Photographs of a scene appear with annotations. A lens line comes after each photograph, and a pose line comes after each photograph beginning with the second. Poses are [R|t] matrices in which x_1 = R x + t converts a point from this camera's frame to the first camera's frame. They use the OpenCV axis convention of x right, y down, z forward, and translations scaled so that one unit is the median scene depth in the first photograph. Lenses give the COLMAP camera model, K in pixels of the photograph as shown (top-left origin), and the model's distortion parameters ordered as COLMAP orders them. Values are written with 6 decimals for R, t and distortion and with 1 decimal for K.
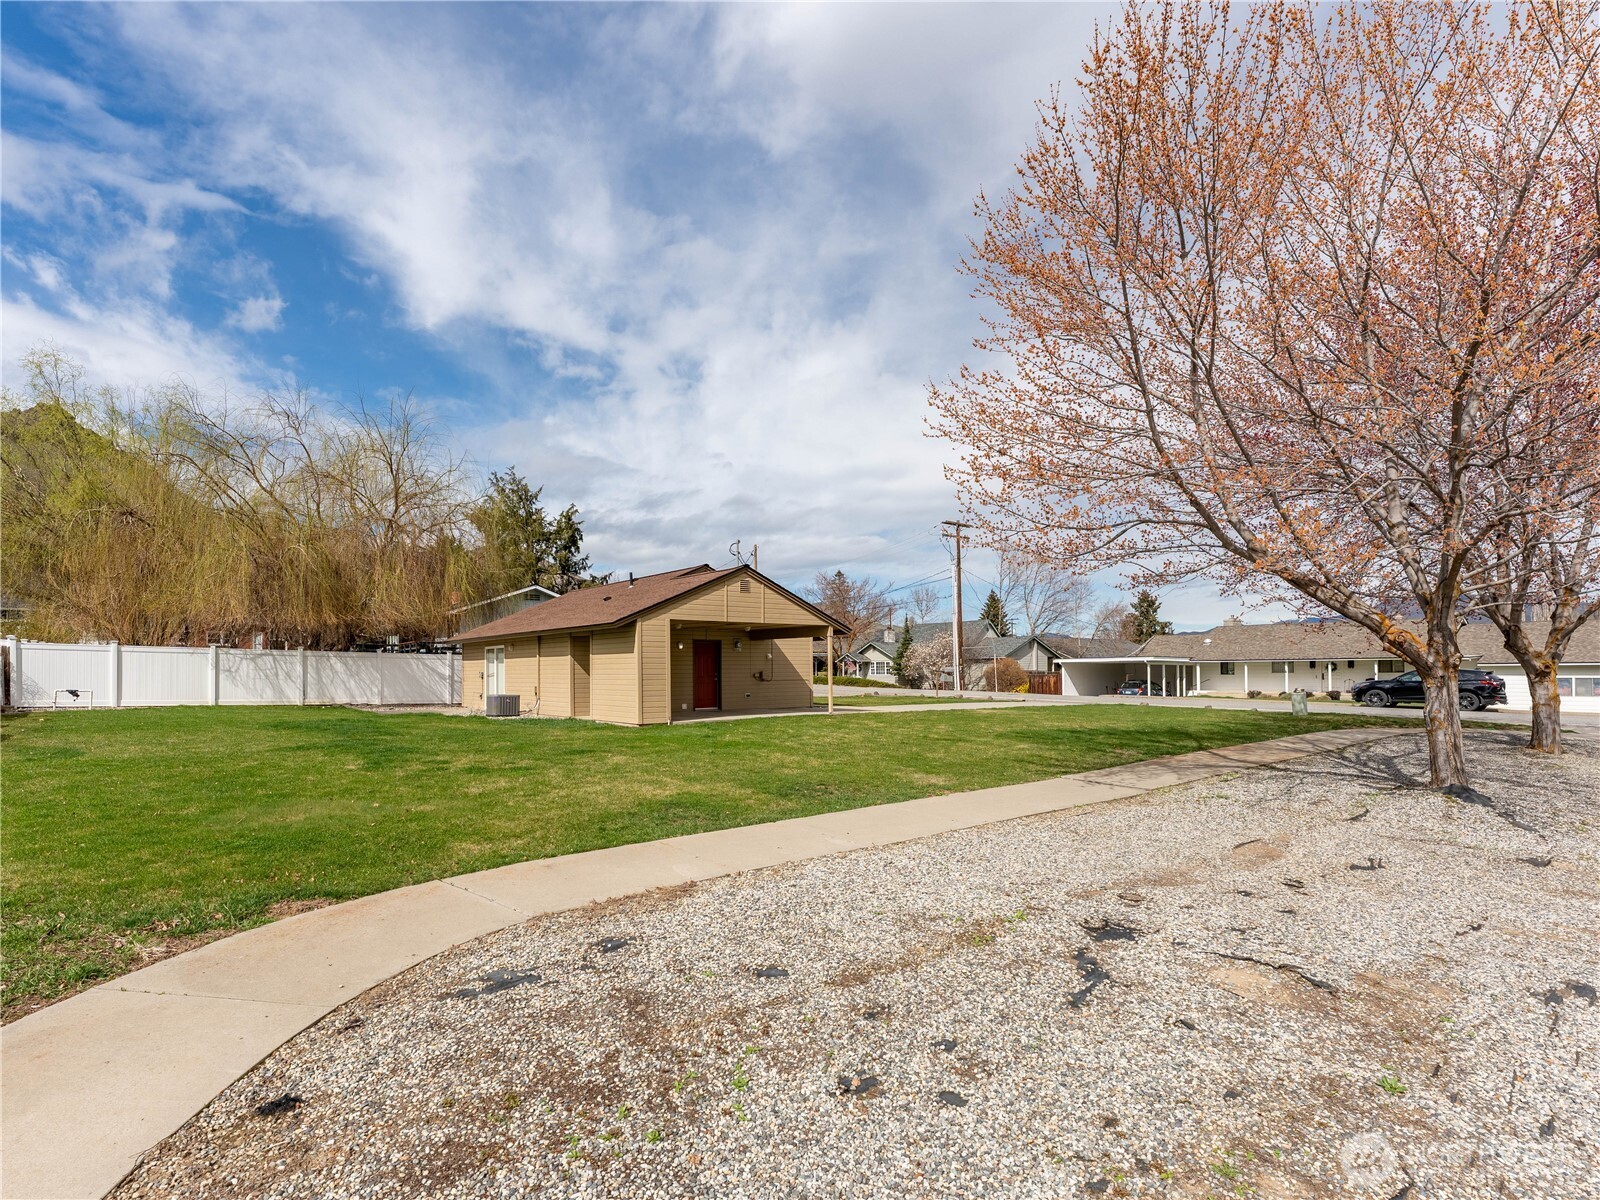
lens RADIAL K [[700.0, 0, 798.4], [0, 700.0, 593.8], [0, 0, 1]] dist [0.003302, -0.000329]
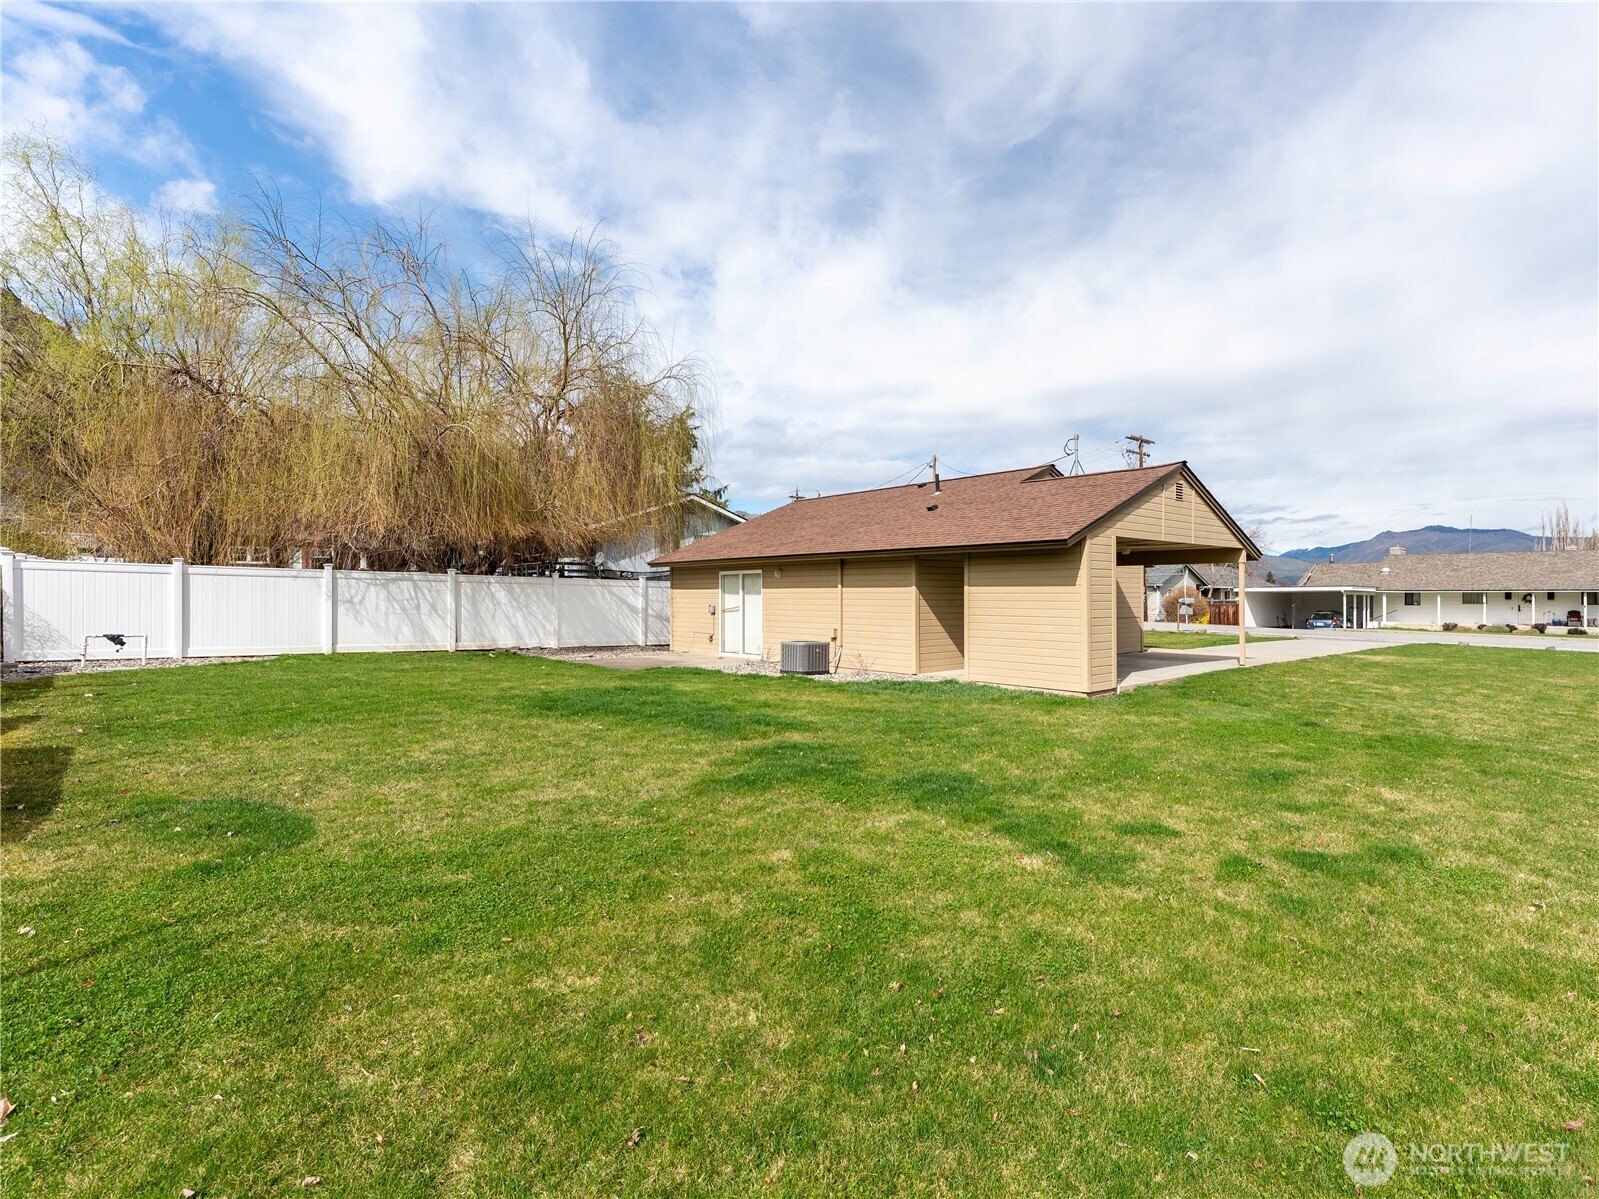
lens RADIAL K [[644.4, 0, 802.8], [0, 644.4, 599.3], [0, 0, 1]] dist [0.010583, -0.001048]
pose [[0.992984, 0.004432, 0.118167, -0.336842], [-0.019138, 0.992147, 0.123608, 0.014726], [-0.116691, -0.125003, 0.985270, 0.243669]]
